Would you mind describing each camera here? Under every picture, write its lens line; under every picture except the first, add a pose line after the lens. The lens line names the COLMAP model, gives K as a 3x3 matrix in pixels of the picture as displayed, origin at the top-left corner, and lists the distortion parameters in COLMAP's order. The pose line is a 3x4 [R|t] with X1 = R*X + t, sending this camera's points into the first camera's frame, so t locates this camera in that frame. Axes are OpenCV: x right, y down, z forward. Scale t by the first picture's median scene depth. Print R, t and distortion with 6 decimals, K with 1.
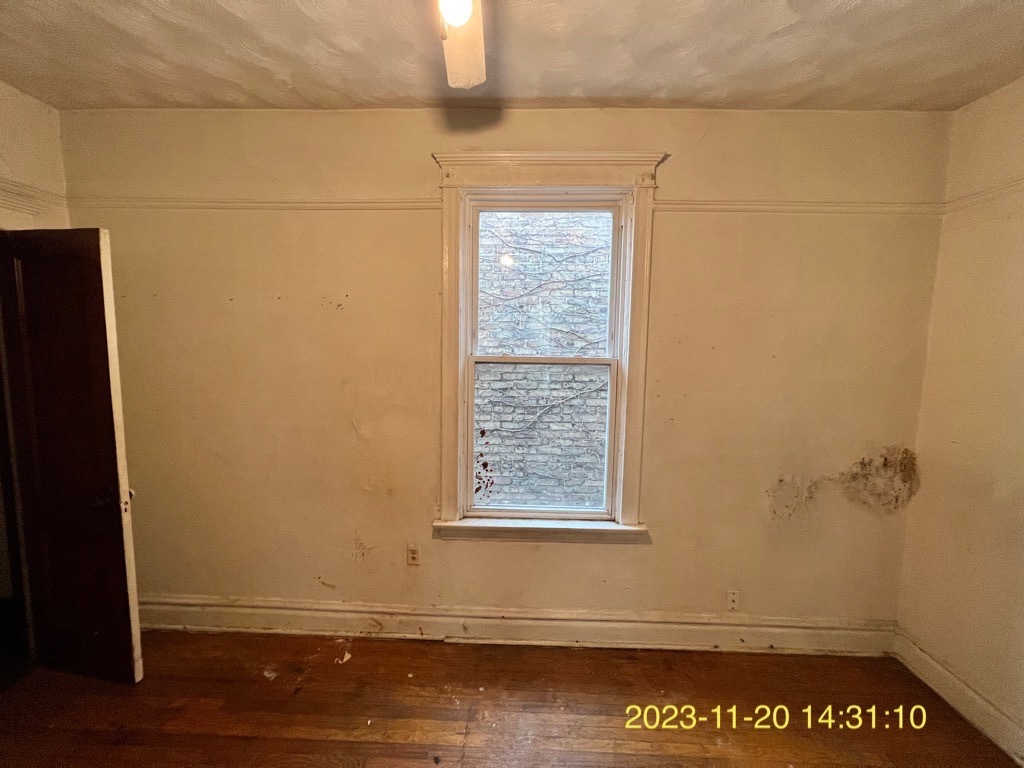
lens RADIAL K [[412.1, 0, 512.0], [0, 412.1, 381.6], [0, 0, 1]] dist [-0.001064, -0.000155]
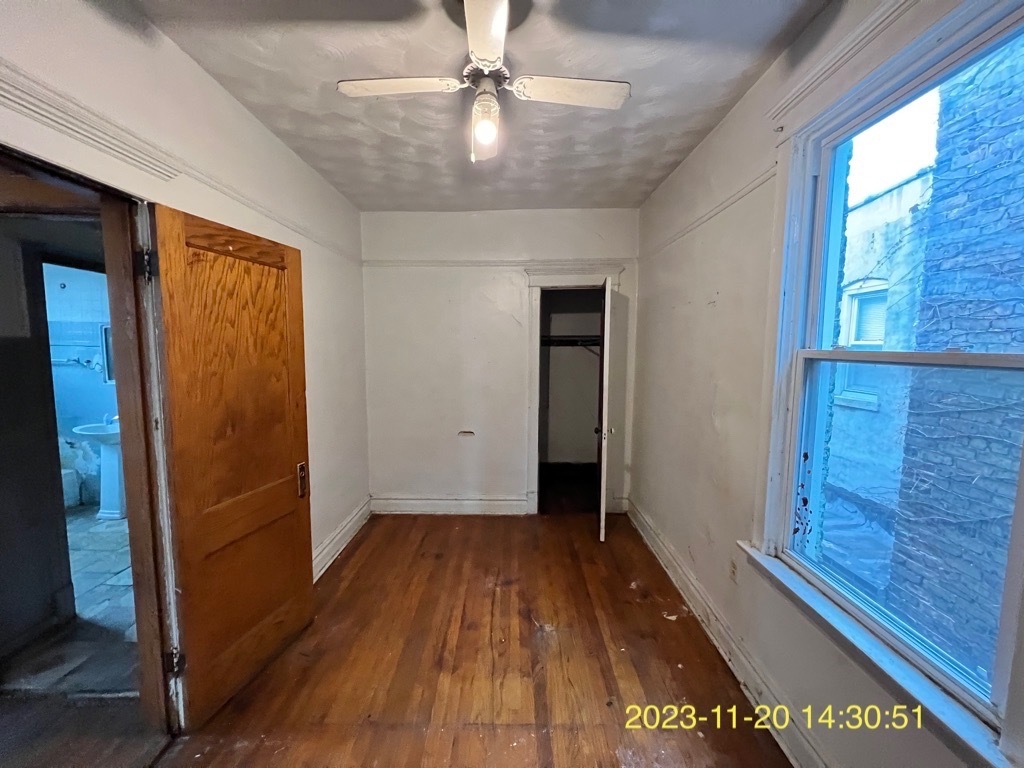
lens RADIAL K [[414.3, 0, 512.0], [0, 414.3, 384.0], [0, 0, 1]] dist [-0.000058, 0.000227]
pose [[0.023396, 0.079590, -0.996553, 0.644116], [-0.100931, 0.991921, 0.076851, -0.006136], [0.994618, 0.098785, 0.031240, 0.453247]]
